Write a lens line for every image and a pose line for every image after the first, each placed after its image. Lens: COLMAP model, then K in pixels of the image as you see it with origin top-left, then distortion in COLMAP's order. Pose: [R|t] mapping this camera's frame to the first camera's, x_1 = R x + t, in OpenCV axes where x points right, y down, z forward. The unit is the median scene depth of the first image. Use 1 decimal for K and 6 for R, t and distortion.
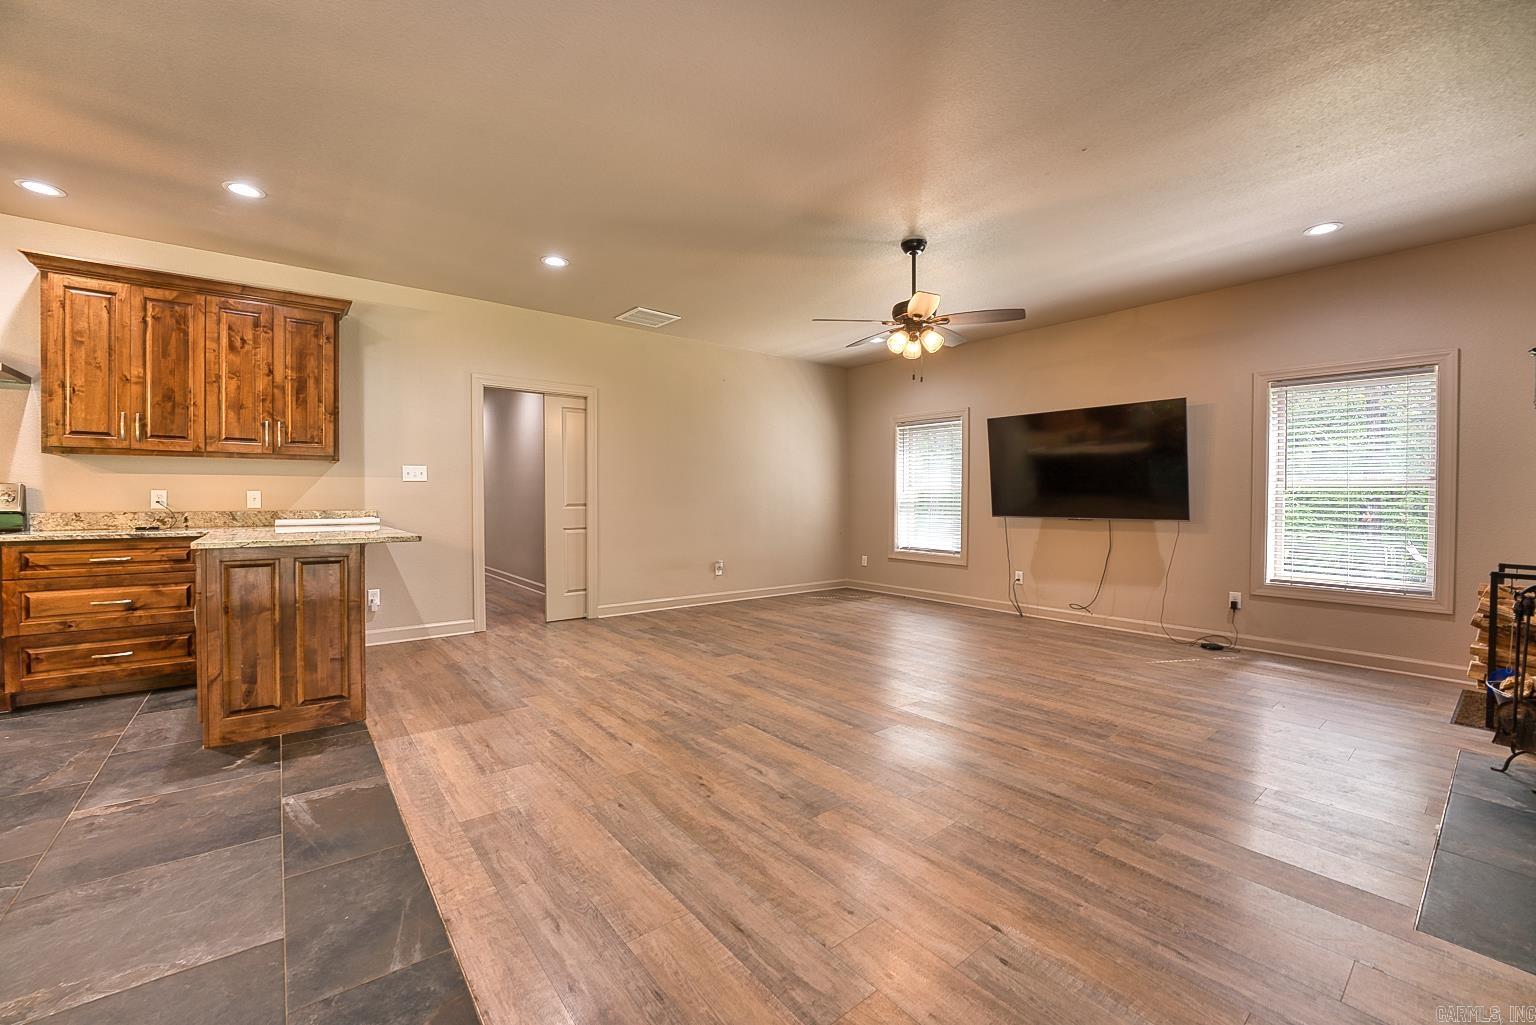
lens RADIAL K [[620.4, 0, 762.4], [0, 620.4, 507.3], [0, 0, 1]] dist [-0.031359, 0.004594]
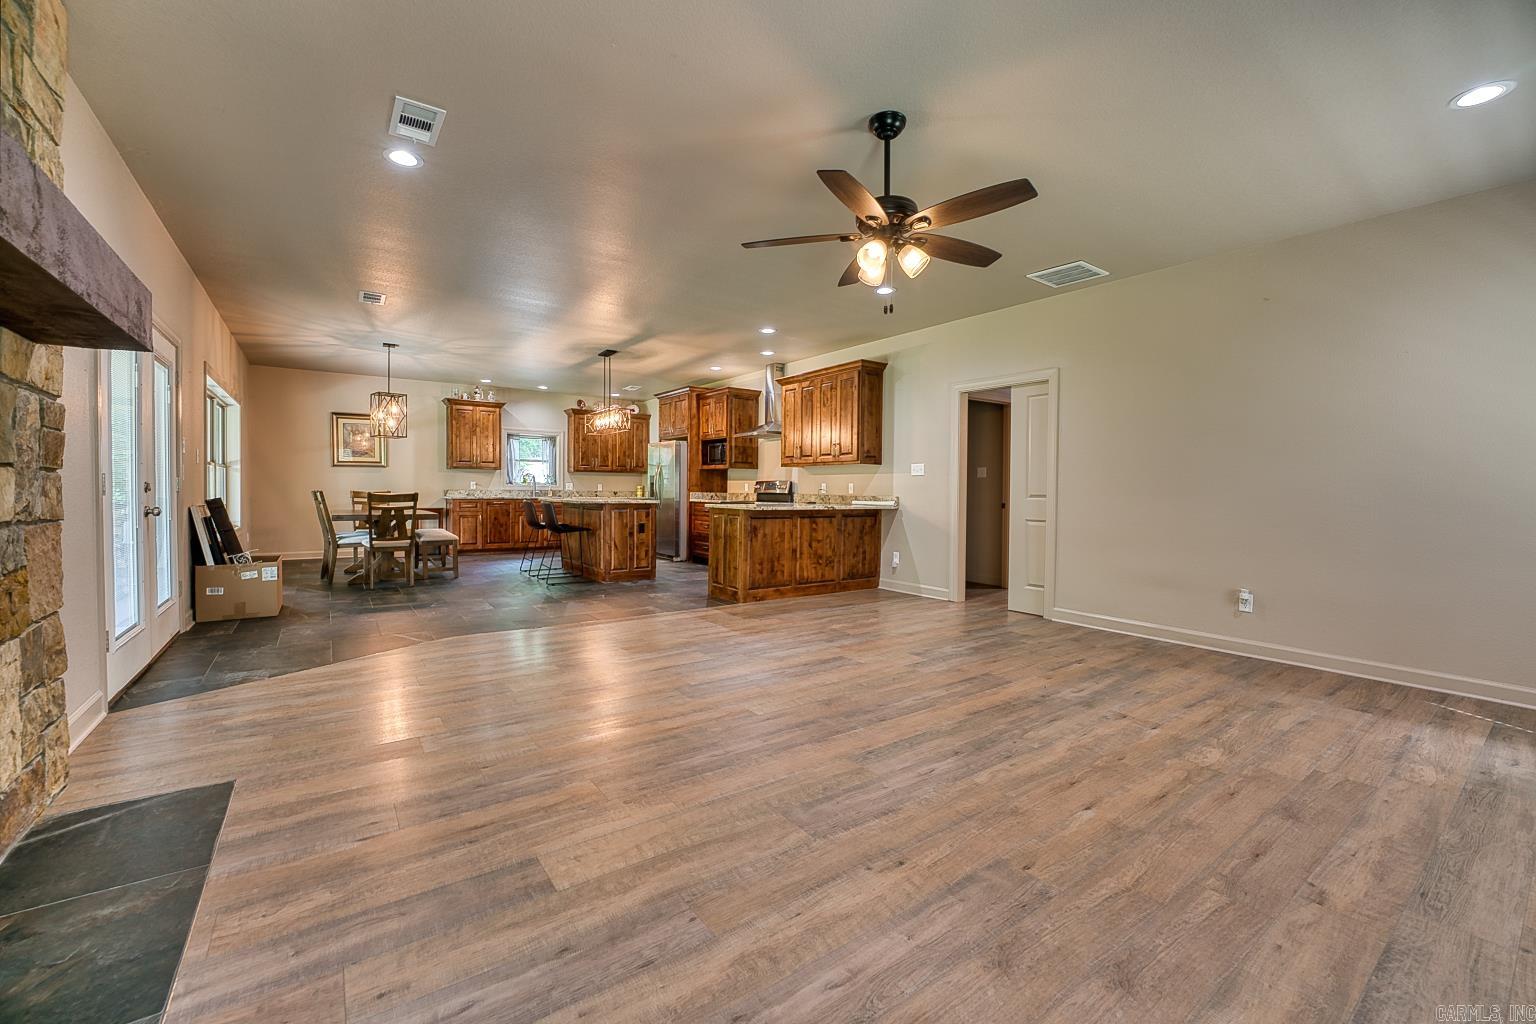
lens RADIAL K [[620.4, 0, 762.4], [0, 620.4, 506.8], [0, 0, 1]] dist [-0.031359, 0.004594]
pose [[-0.053998, 0.024689, -0.998236, 1.146581], [-0.028638, 0.999245, 0.026263, -0.000708], [0.998130, 0.030006, -0.053250, 1.075656]]
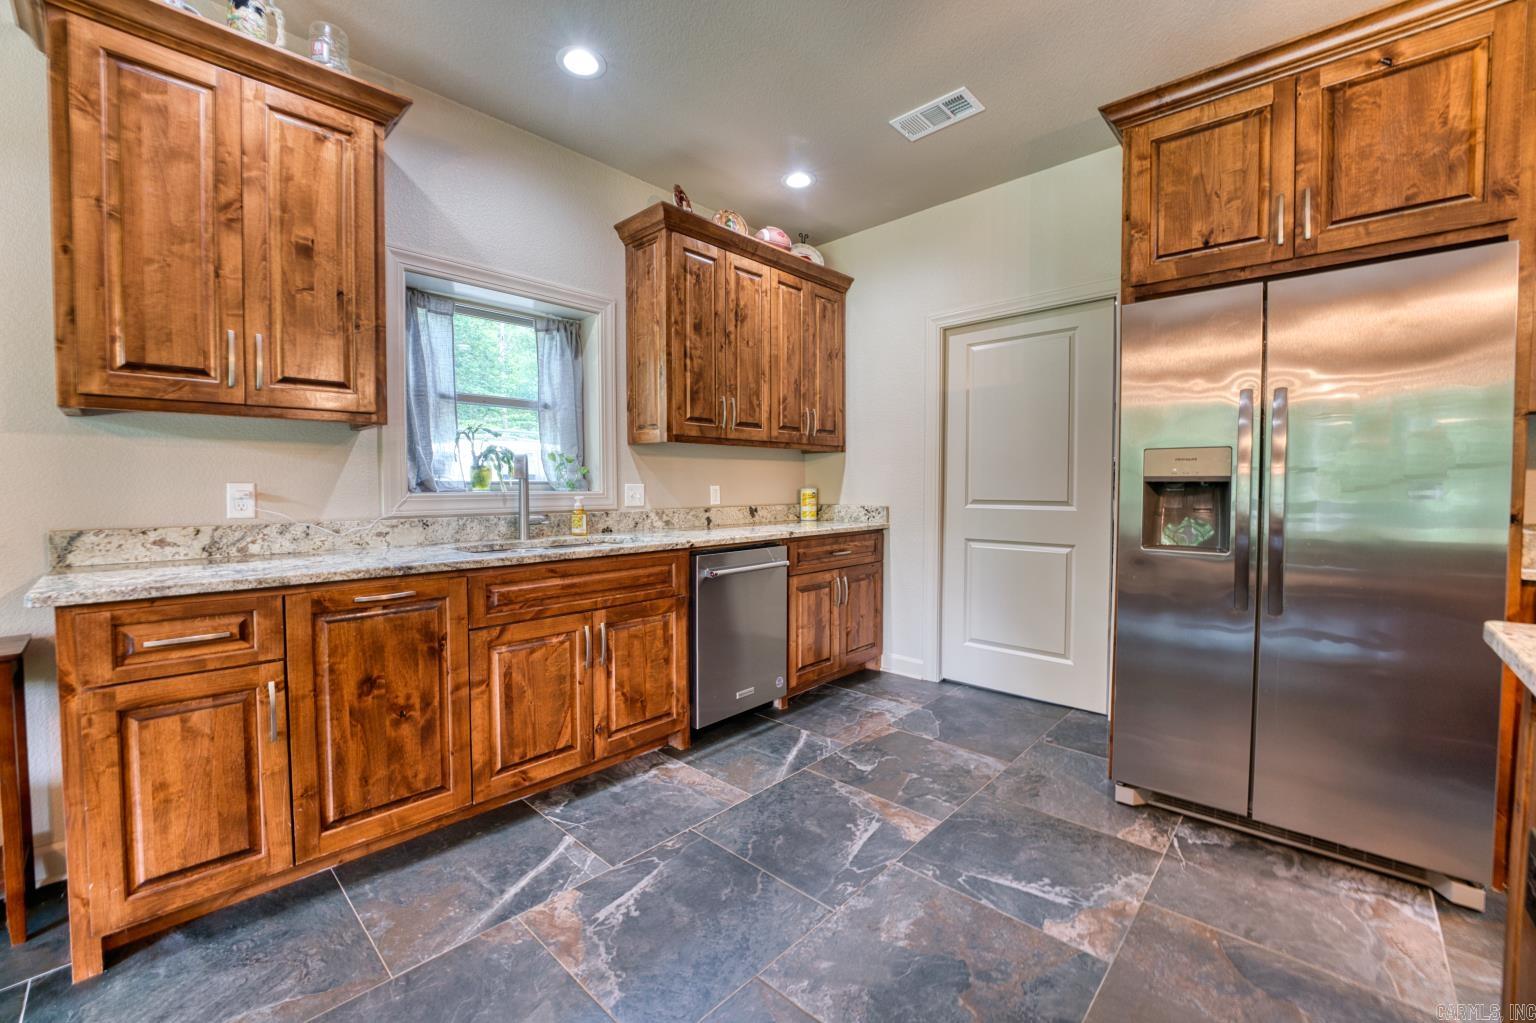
lens RADIAL K [[620.4, 0, 762.4], [0, 620.4, 506.3], [0, 0, 1]] dist [-0.031359, 0.004594]
pose [[0.139698, 0.034245, -0.989602, -1.180450], [-0.017437, 0.999332, 0.032121, -0.009644], [0.990041, 0.012768, 0.140202, -0.101365]]
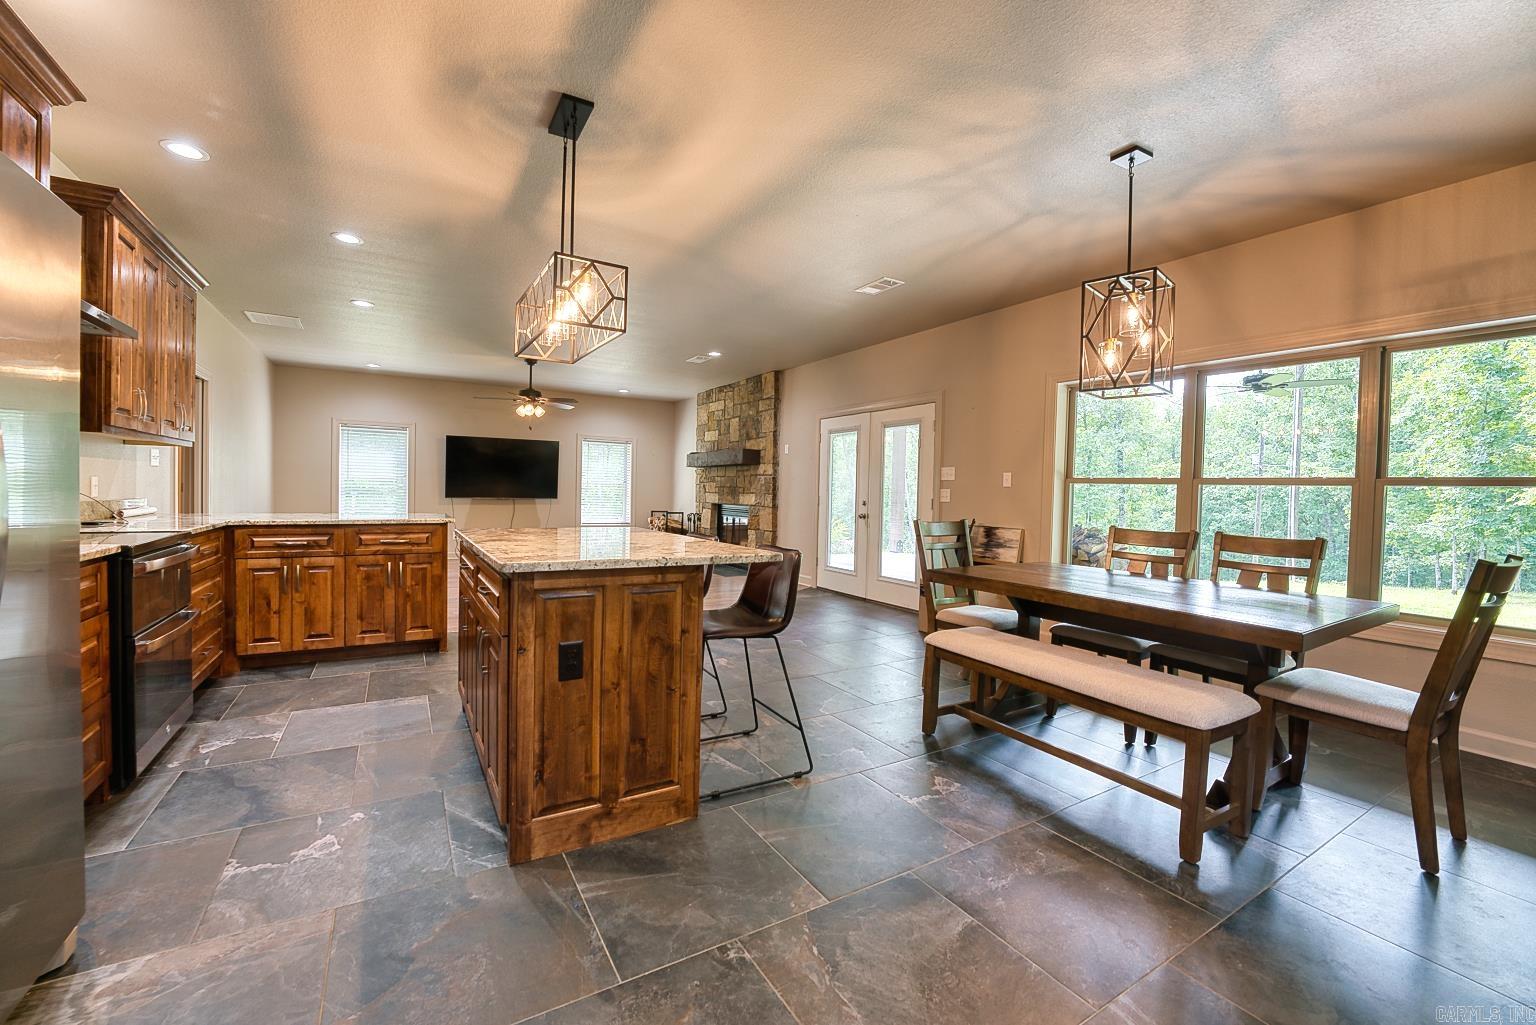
lens RADIAL K [[620.4, 0, 762.4], [0, 620.4, 507.3], [0, 0, 1]] dist [-0.031359, 0.004594]
pose [[0.143602, -0.026965, 0.989268, -1.909015], [-0.004546, 0.999600, 0.027907, -0.016107], [-0.989625, -0.008505, 0.143422, -0.016566]]
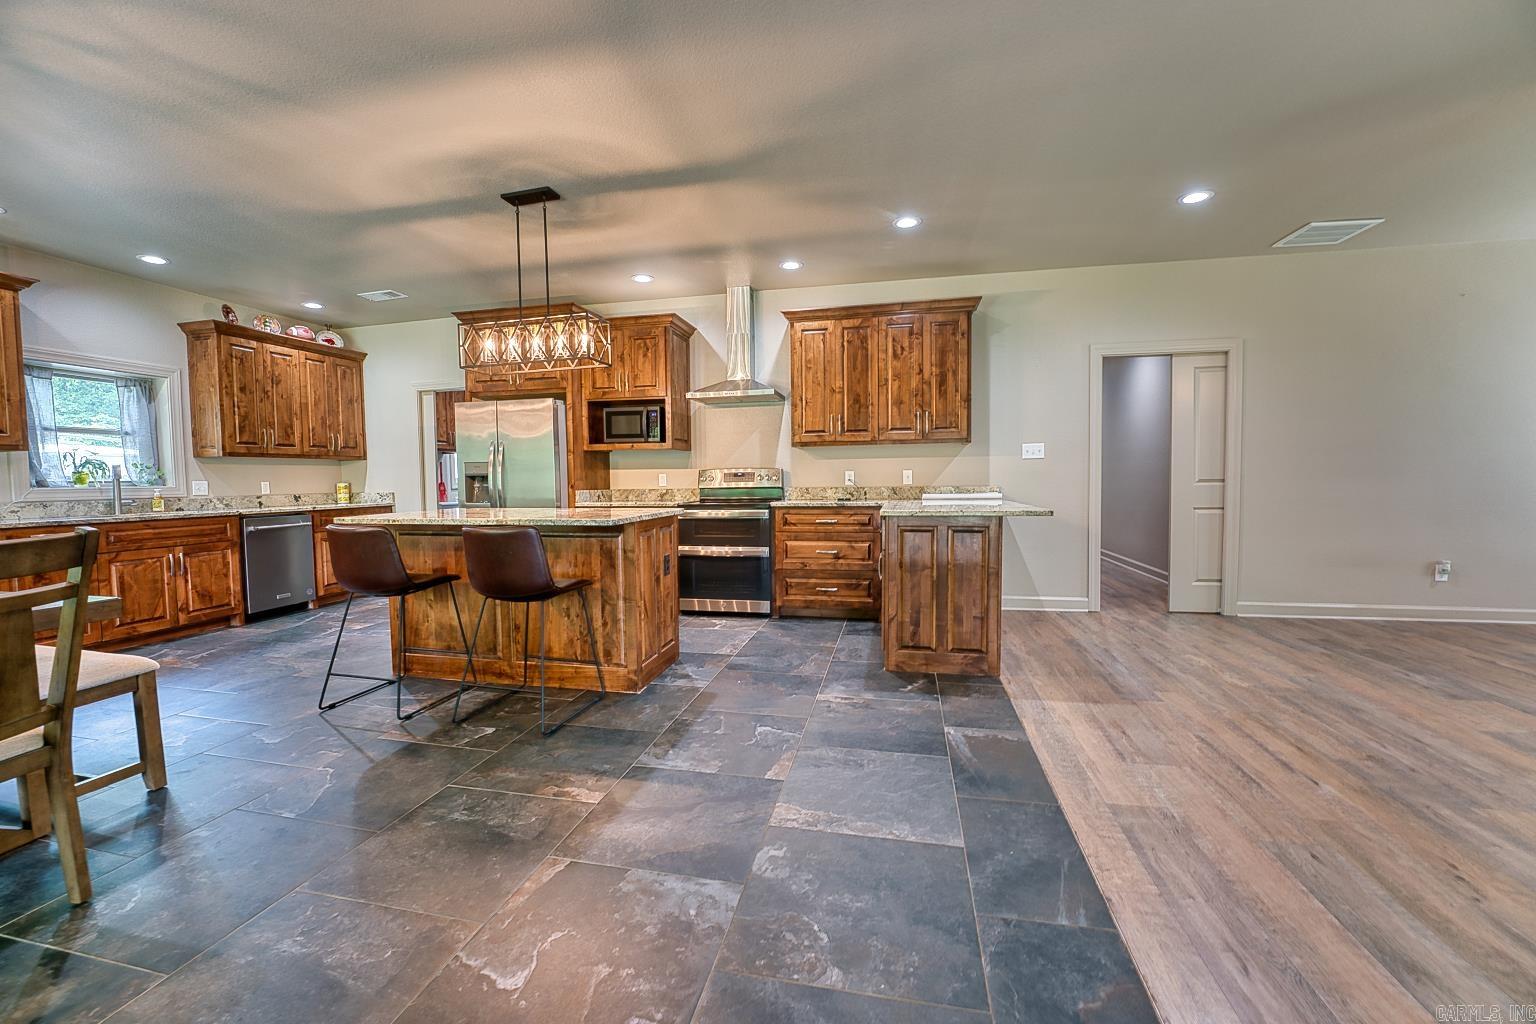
lens RADIAL K [[620.4, 0, 762.4], [0, 620.4, 506.8], [0, 0, 1]] dist [-0.031359, 0.004594]
pose [[0.629319, 0.026292, -0.776702, -0.059788], [0.001339, 0.999389, 0.034916, 0.003258], [0.777146, -0.023013, 0.628899, -0.021385]]
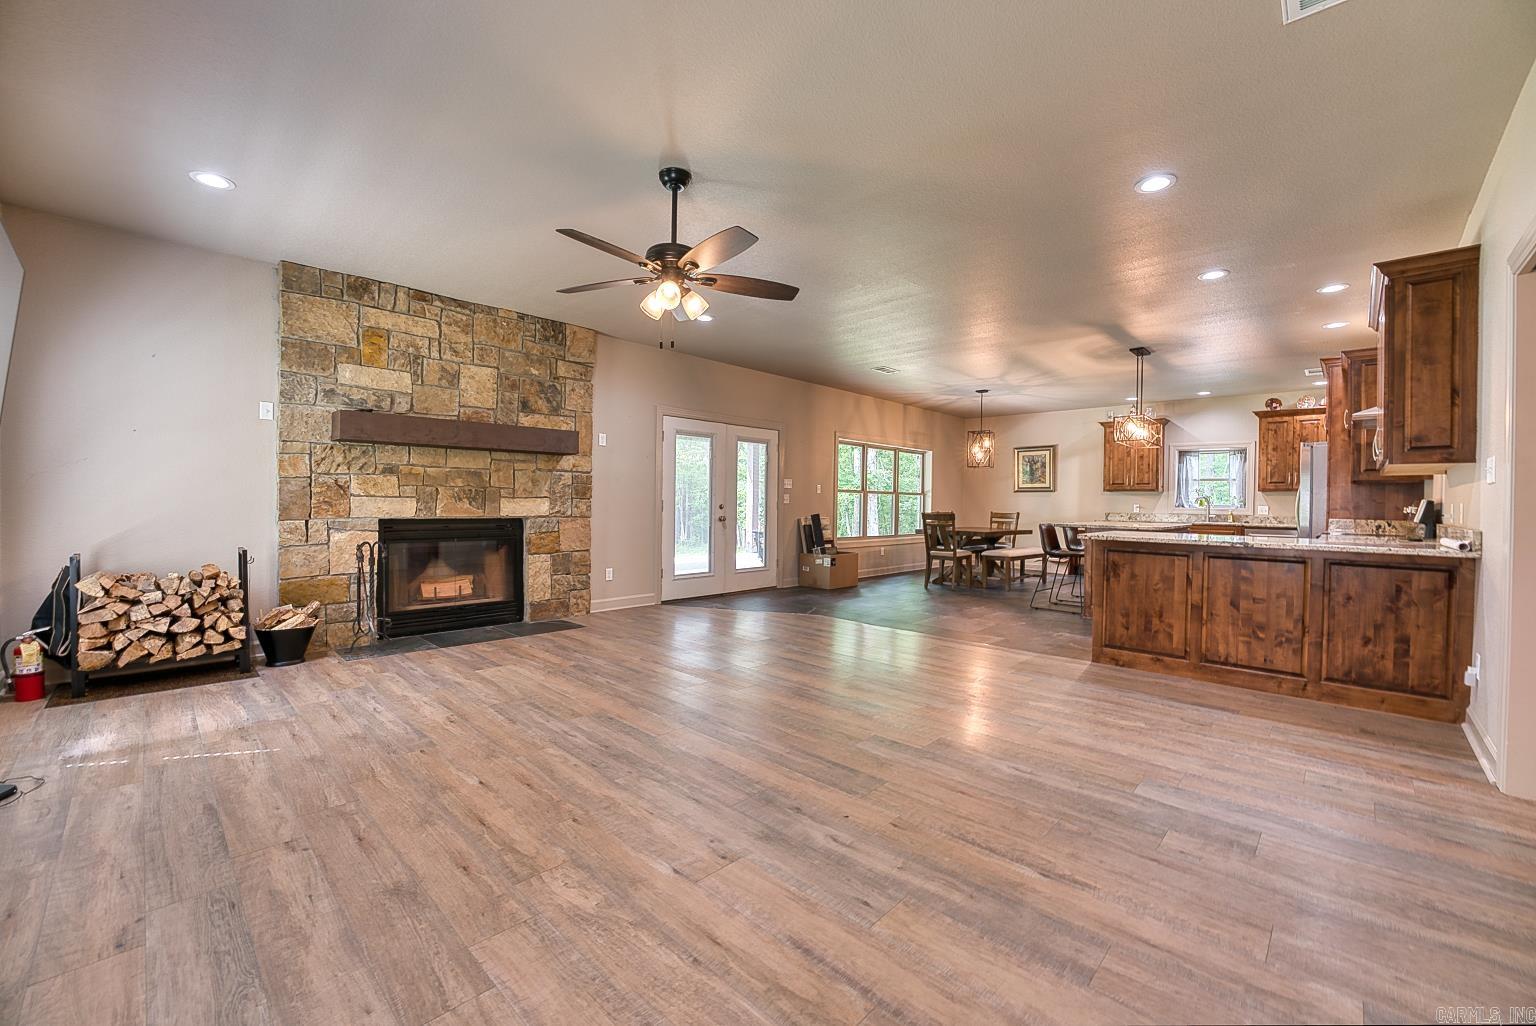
lens RADIAL K [[620.4, 0, 762.4], [0, 620.4, 507.8], [0, 0, 1]] dist [-0.031359, 0.004594]
pose [[-0.991844, -0.015651, -0.126494, 0.271625], [-0.019010, 0.999497, 0.025394, -0.028934], [0.126033, 0.027591, -0.991642, 2.135354]]
